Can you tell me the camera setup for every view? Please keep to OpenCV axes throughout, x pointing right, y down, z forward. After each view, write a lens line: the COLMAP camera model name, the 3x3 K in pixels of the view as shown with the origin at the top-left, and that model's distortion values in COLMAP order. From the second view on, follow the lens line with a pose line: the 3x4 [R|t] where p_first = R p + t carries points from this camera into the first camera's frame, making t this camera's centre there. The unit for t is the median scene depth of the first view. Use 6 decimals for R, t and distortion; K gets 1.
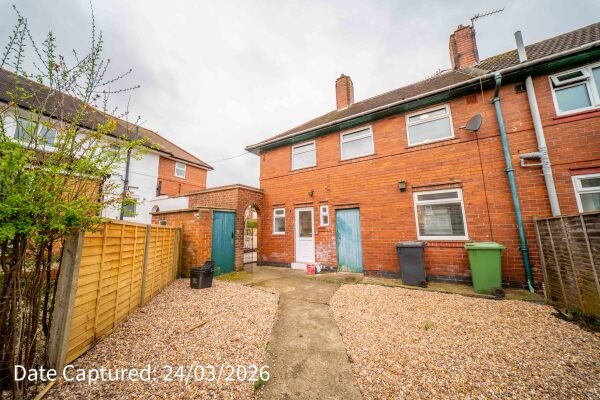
lens RADIAL K [[205.6, 0, 300.0], [0, 205.6, 200.0], [0, 0, 1]] dist [0.000201, -0.000014]
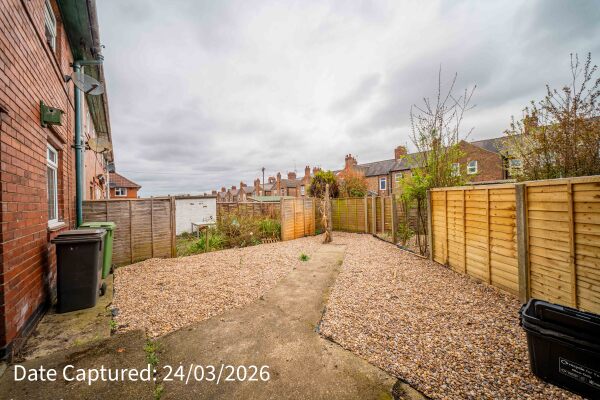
lens RADIAL K [[205.6, 0, 300.0], [0, 205.6, 200.0], [0, 0, 1]] dist [0.000201, -0.000014]
pose [[-0.950070, 0.039946, 0.309468, -0.279875], [-0.008835, 0.987930, -0.154646, 0.294297], [-0.311911, -0.149659, -0.938251, 1.915828]]
